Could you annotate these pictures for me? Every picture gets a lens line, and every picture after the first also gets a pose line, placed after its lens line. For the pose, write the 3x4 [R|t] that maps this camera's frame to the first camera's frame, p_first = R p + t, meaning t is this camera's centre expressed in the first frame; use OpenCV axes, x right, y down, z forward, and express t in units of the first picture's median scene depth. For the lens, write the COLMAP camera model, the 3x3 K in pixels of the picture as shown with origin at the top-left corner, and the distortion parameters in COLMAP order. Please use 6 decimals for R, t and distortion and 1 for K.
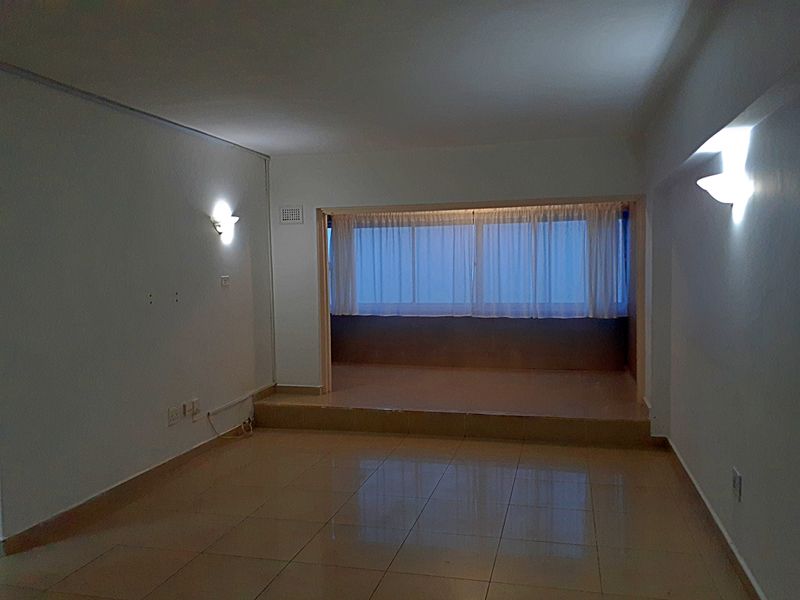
lens RADIAL K [[601.0, 0, 402.4], [0, 601.0, 298.9], [0, 0, 1]] dist [0.047369, -0.045537]
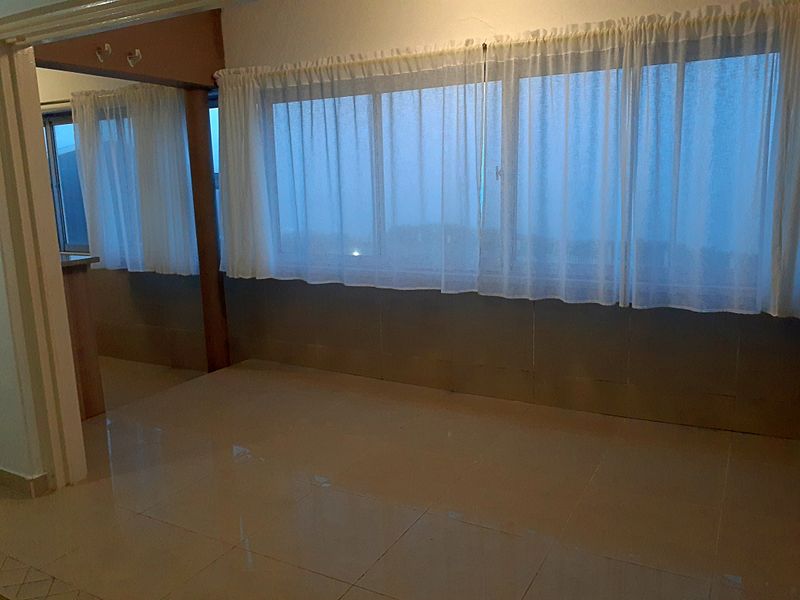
lens RADIAL K [[601.0, 0, 431.6], [0, 601.0, 283.2], [0, 0, 1]] dist [0.047369, -0.045537]
pose [[0.982675, 0.032636, -0.182443, 0.166296], [-0.015433, 0.995365, 0.094924, -0.021025], [0.184696, -0.090464, 0.978623, 0.576324]]
